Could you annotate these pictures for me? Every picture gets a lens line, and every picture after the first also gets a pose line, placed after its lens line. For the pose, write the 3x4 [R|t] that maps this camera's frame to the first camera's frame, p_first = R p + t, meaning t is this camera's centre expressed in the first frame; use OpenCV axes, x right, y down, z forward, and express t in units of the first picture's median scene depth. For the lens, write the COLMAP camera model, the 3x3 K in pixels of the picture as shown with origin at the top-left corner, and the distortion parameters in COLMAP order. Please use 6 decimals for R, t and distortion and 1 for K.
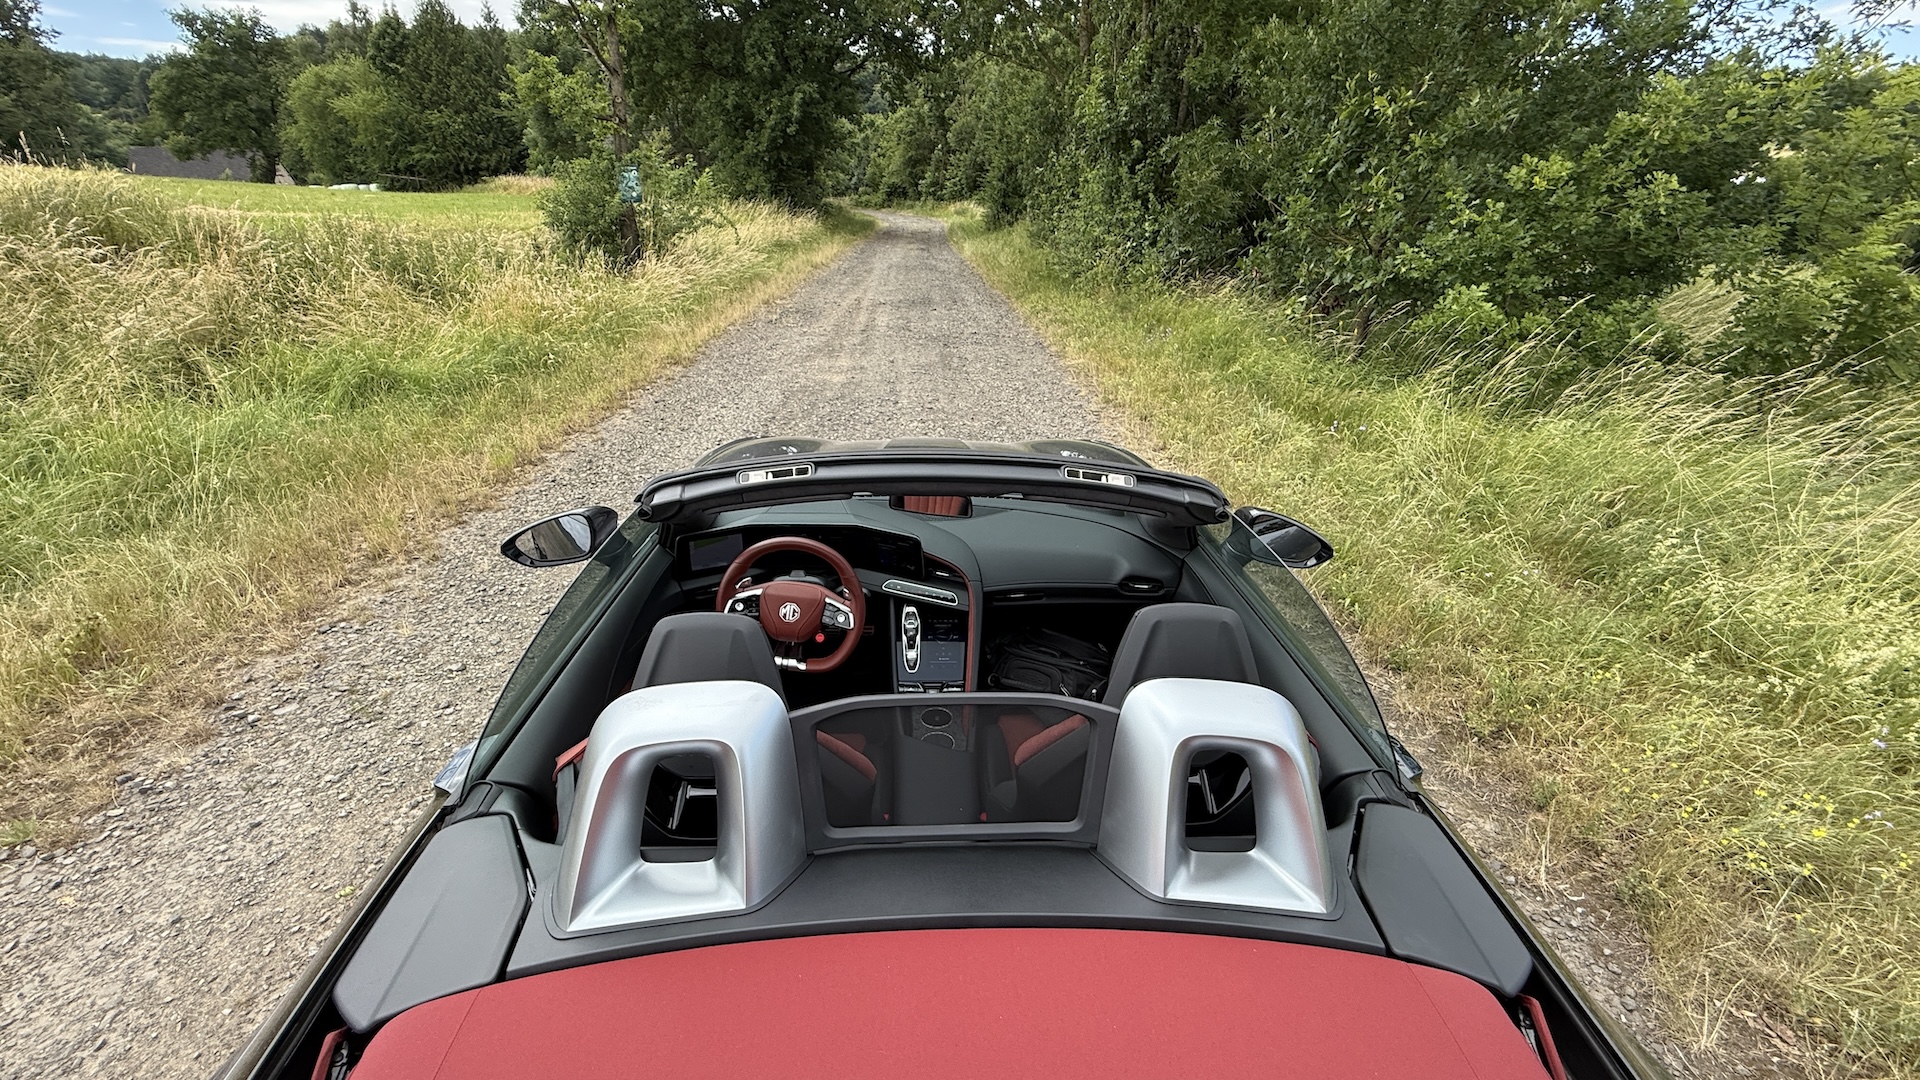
lens RADIAL K [[767.3, 0, 954.3], [0, 767.3, 535.2], [0, 0, 1]] dist [0.000635, -0.000359]
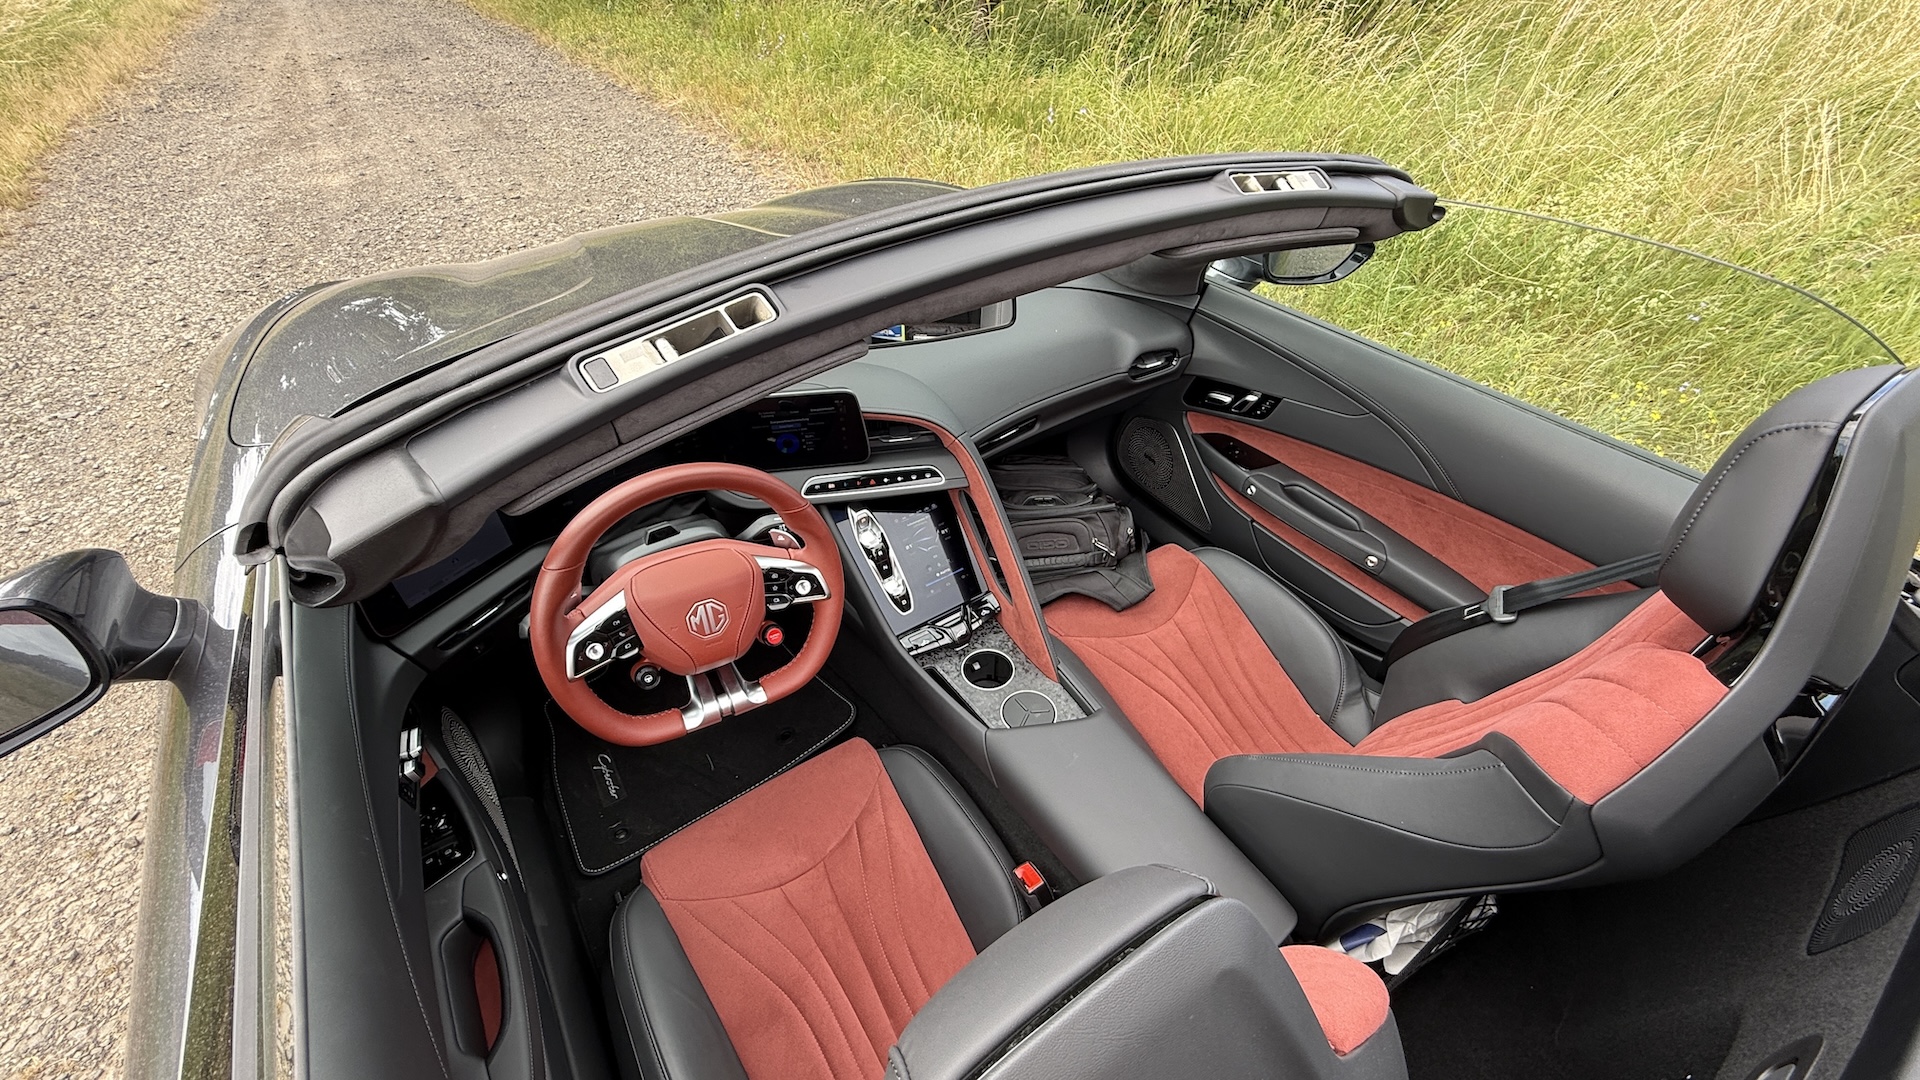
lens RADIAL K [[768.3, 0, 955.4], [0, 768.3, 537.4], [0, 0, 1]] dist [-0.000170, 0.000210]
pose [[0.852873, -0.362002, 0.376248, -0.050648], [0.239869, 0.911731, 0.333480, -0.014696], [-0.463757, -0.194166, 0.864424, 0.106692]]
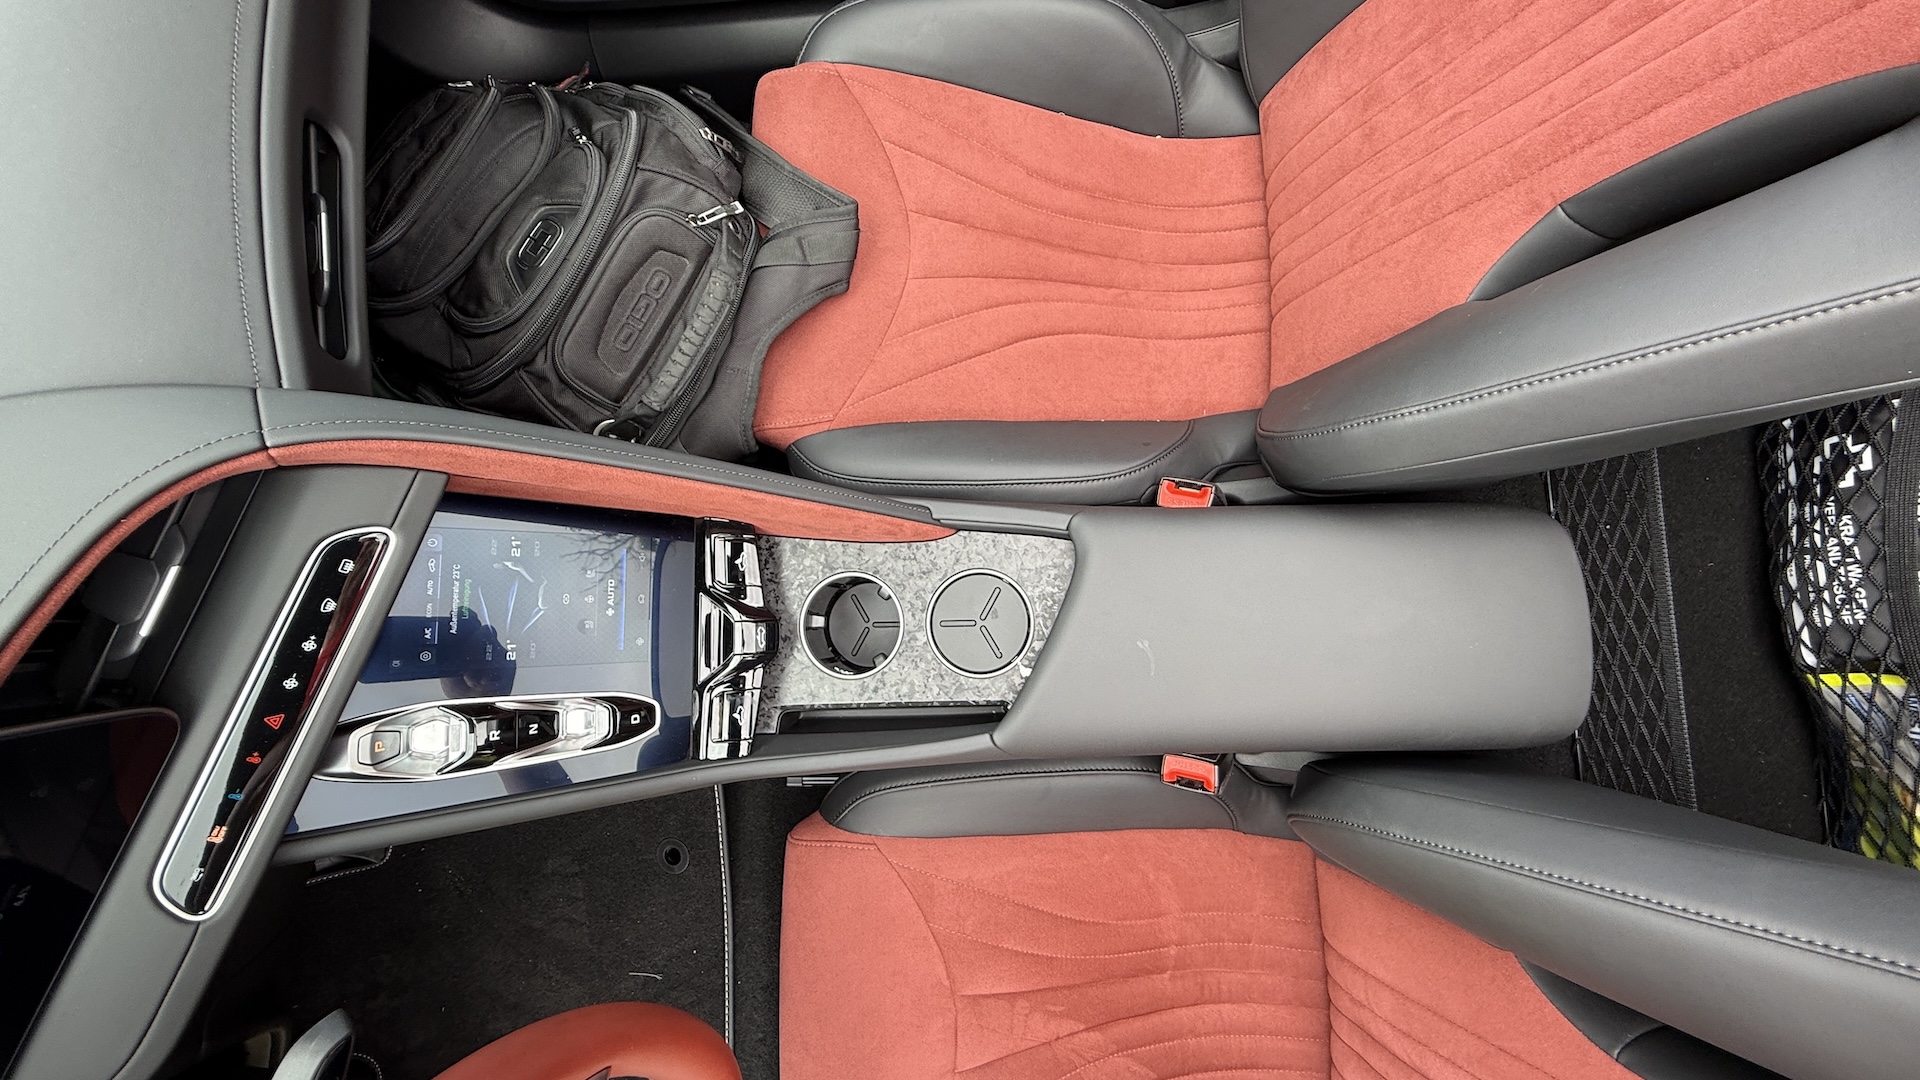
lens RADIAL K [[770.2, 0, 959.1], [0, 770.2, 536.2], [0, 0, 1]] dist [0.001261, -0.000397]
pose [[0.032252, -0.997335, 0.065443, -0.001186], [0.493471, 0.072829, 0.866708, -0.003126], [-0.869164, 0.004341, 0.494505, 0.171218]]
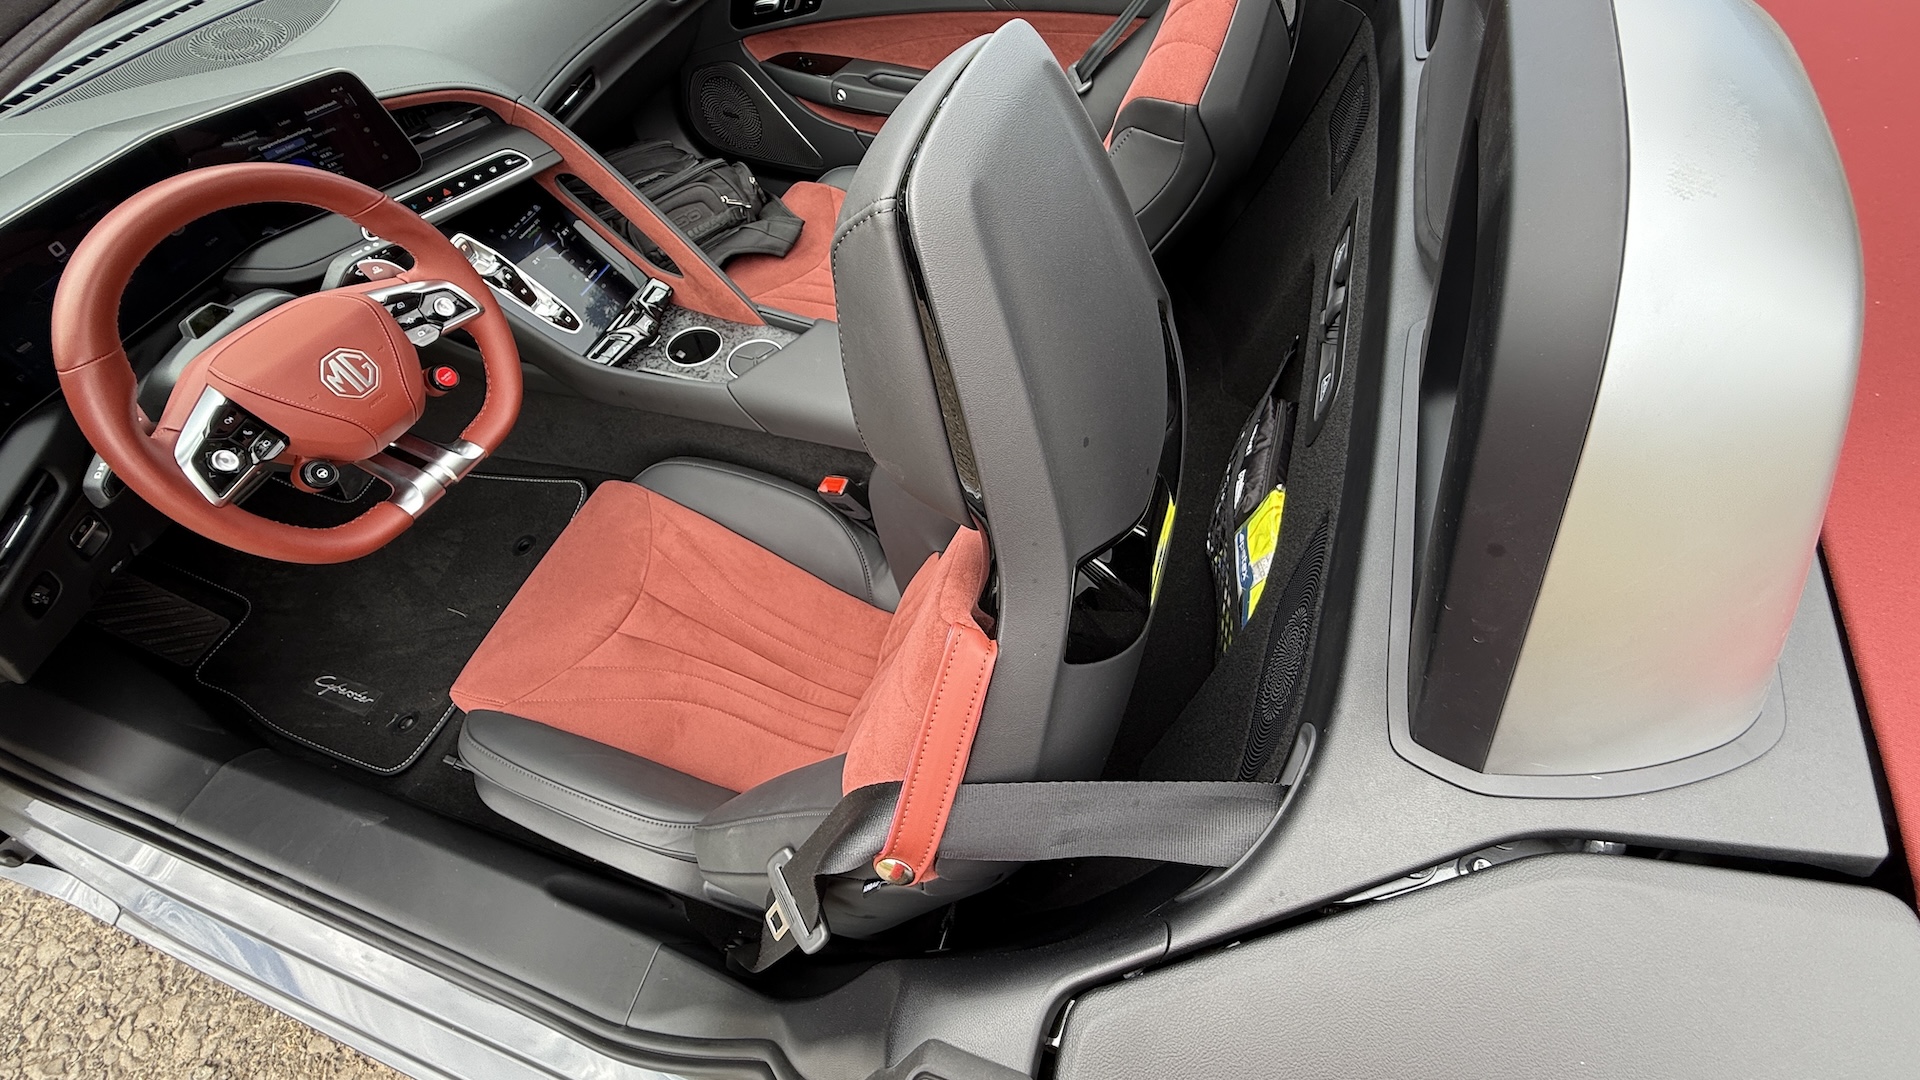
lens RADIAL K [[770.2, 0, 959.1], [0, 770.2, 536.2], [0, 0, 1]] dist [0.001261, -0.000397]
pose [[0.366210, -0.792978, 0.486905, -0.074002], [0.408724, 0.607152, 0.681404, 0.002041], [-0.835964, -0.050527, 0.546454, 0.107635]]
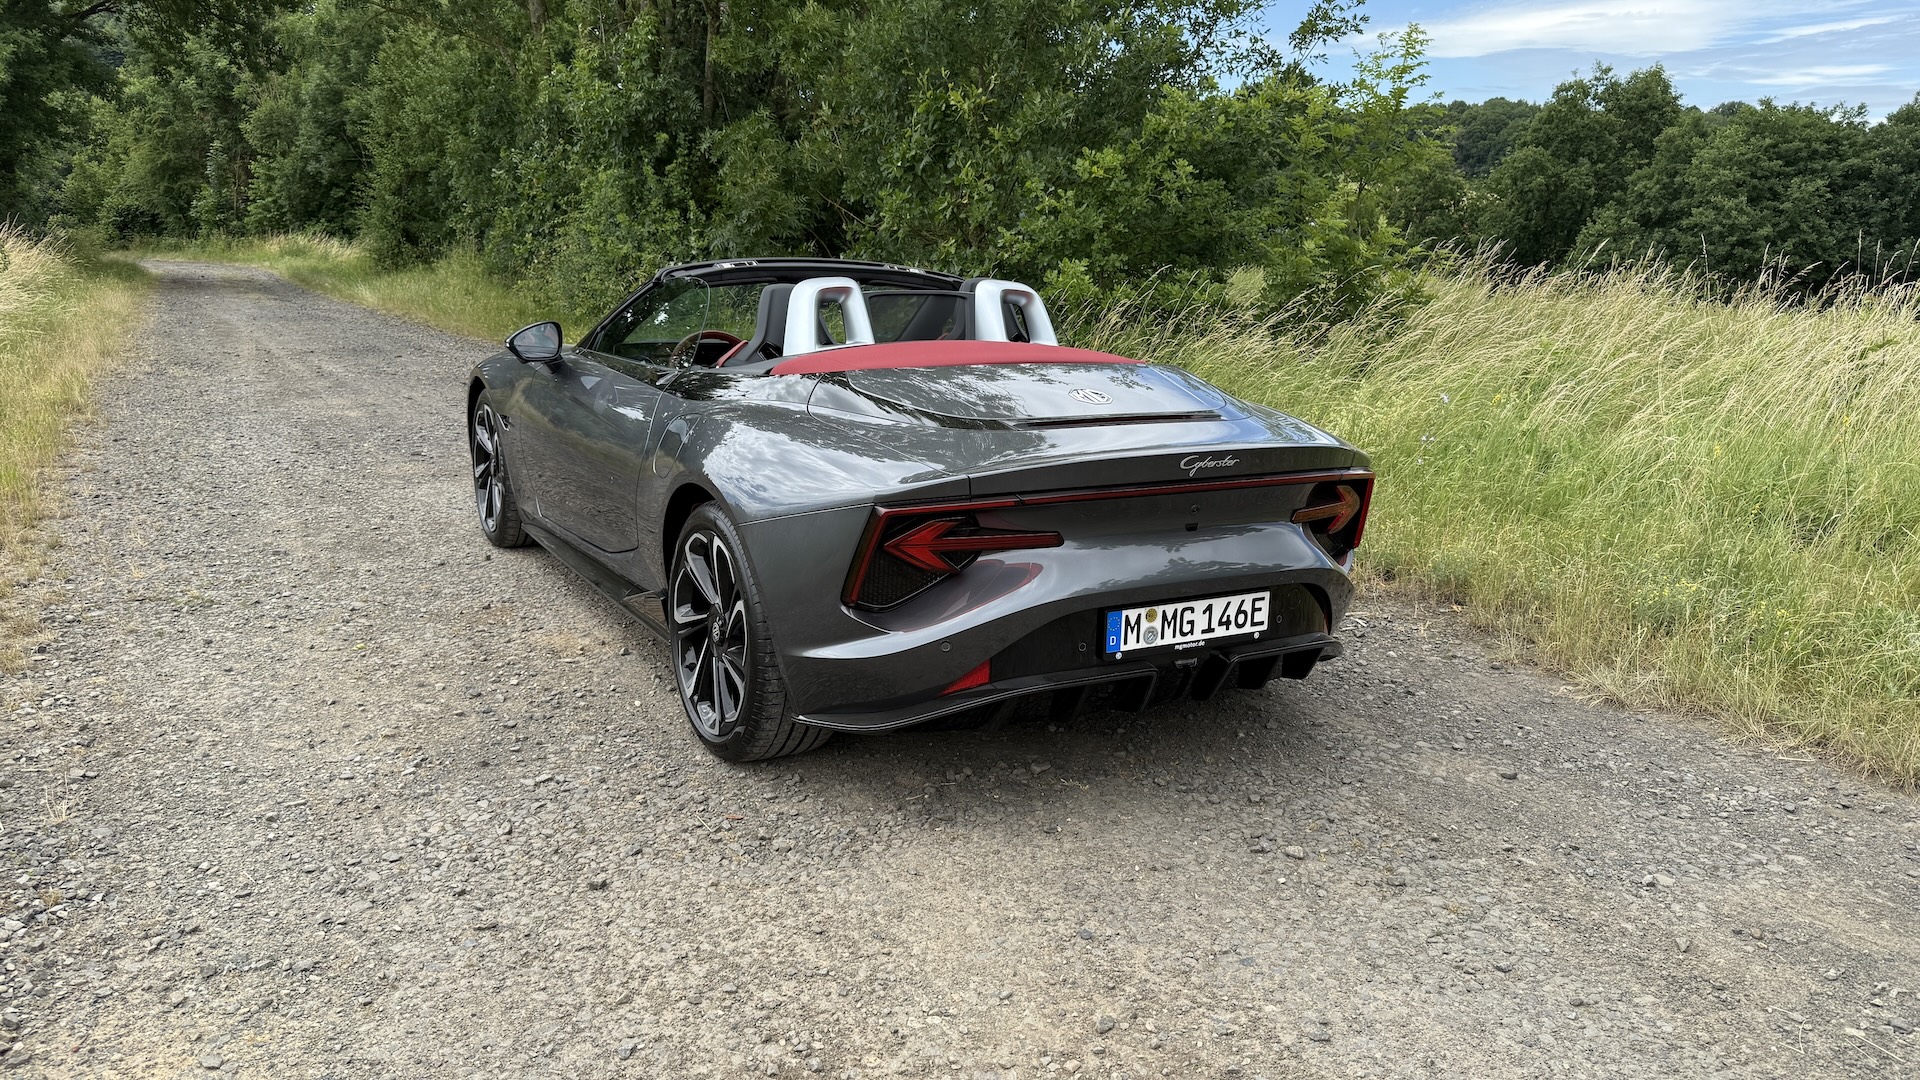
lens RADIAL K [[1349.4, 0, 962.3], [0, 1349.4, 561.2], [0, 0, 1]] dist [0.080778, -0.121062]
pose [[0.884266, -0.104373, 0.455171, -0.209885], [0.186014, 0.972763, -0.138312, 0.185342], [-0.428337, 0.206973, 0.879596, -0.299935]]
